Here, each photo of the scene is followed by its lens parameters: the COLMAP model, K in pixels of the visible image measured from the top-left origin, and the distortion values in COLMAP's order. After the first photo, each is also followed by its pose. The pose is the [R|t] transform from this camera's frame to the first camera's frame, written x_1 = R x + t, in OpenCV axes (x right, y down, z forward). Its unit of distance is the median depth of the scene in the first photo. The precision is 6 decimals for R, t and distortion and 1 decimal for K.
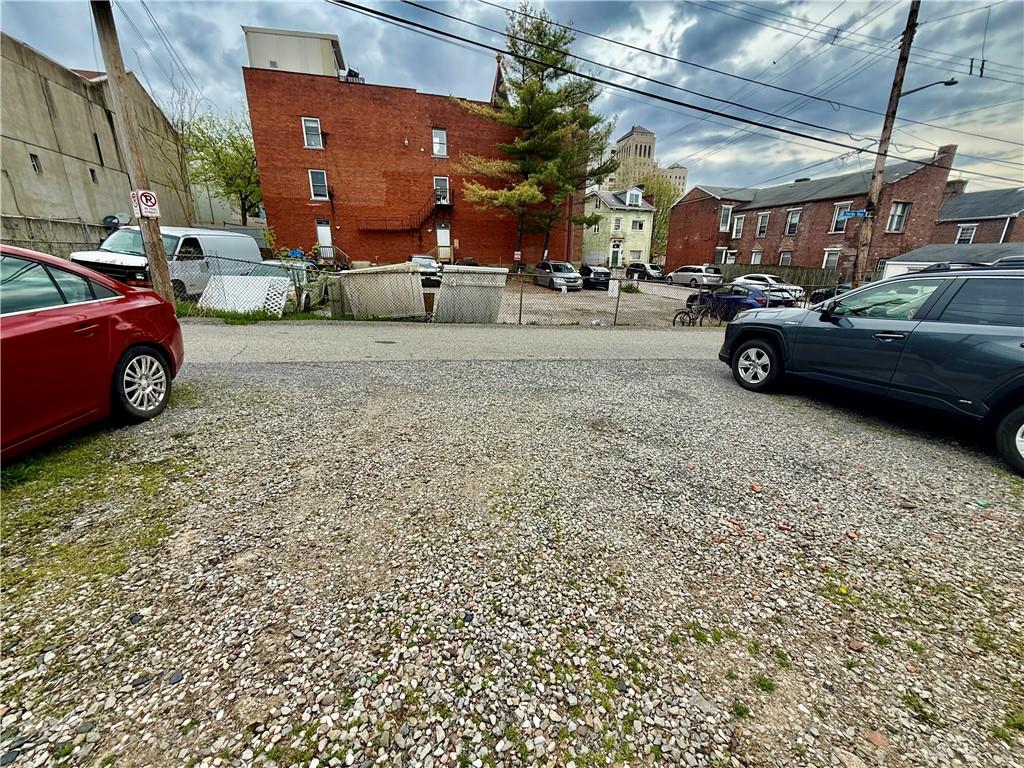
lens RADIAL K [[407.6, 0, 514.7], [0, 407.6, 382.8], [0, 0, 1]] dist [0.003718, -0.000195]
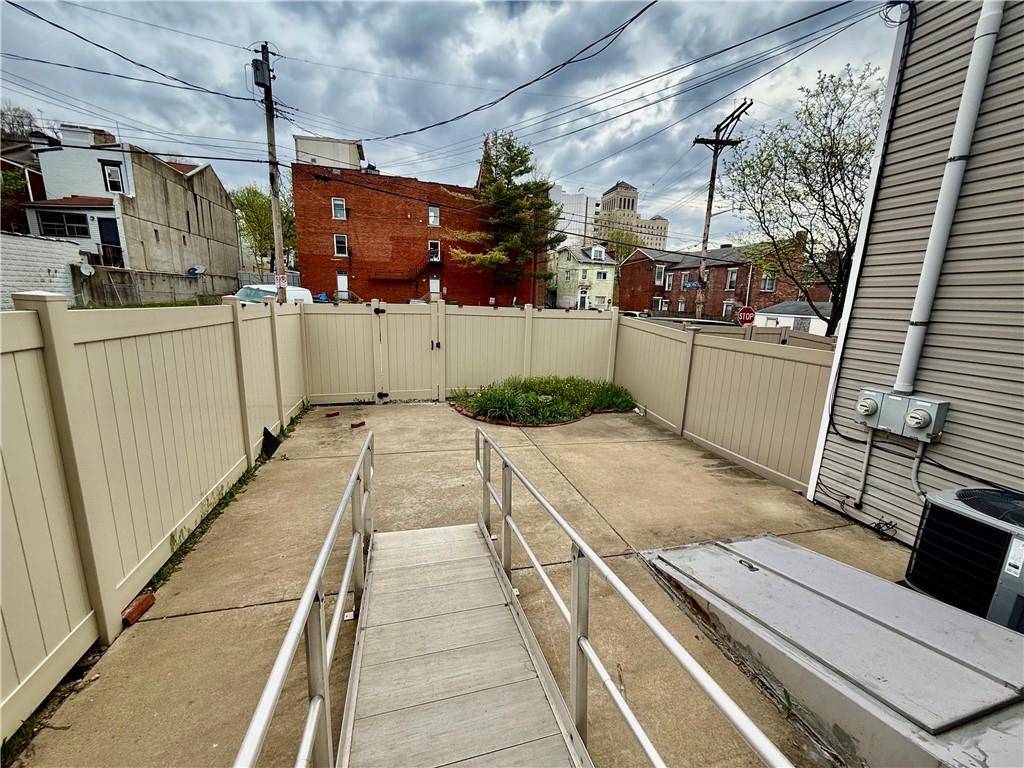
lens RADIAL K [[407.6, 0, 511.4], [0, 407.6, 382.7], [0, 0, 1]] dist [0.003718, -0.000195]
pose [[0.999741, 0.020115, 0.010619, 0.063244], [-0.019080, 0.995764, -0.089939, 0.062518], [-0.012384, 0.089713, 0.995891, -0.270306]]
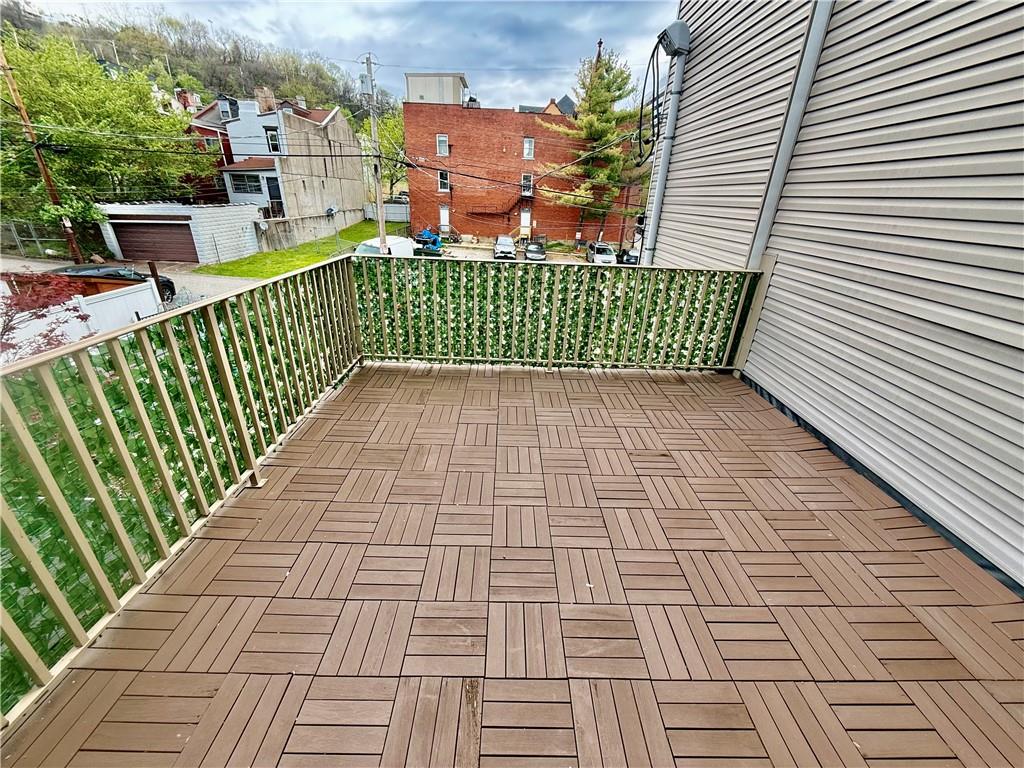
lens RADIAL K [[407.6, 0, 512.2], [0, 407.6, 381.4], [0, 0, 1]] dist [0.003718, -0.000195]
pose [[0.963600, 0.134131, -0.231267, 0.182159], [-0.102260, 0.984173, 0.144729, -0.016283], [0.247019, -0.115811, 0.962065, -0.409983]]
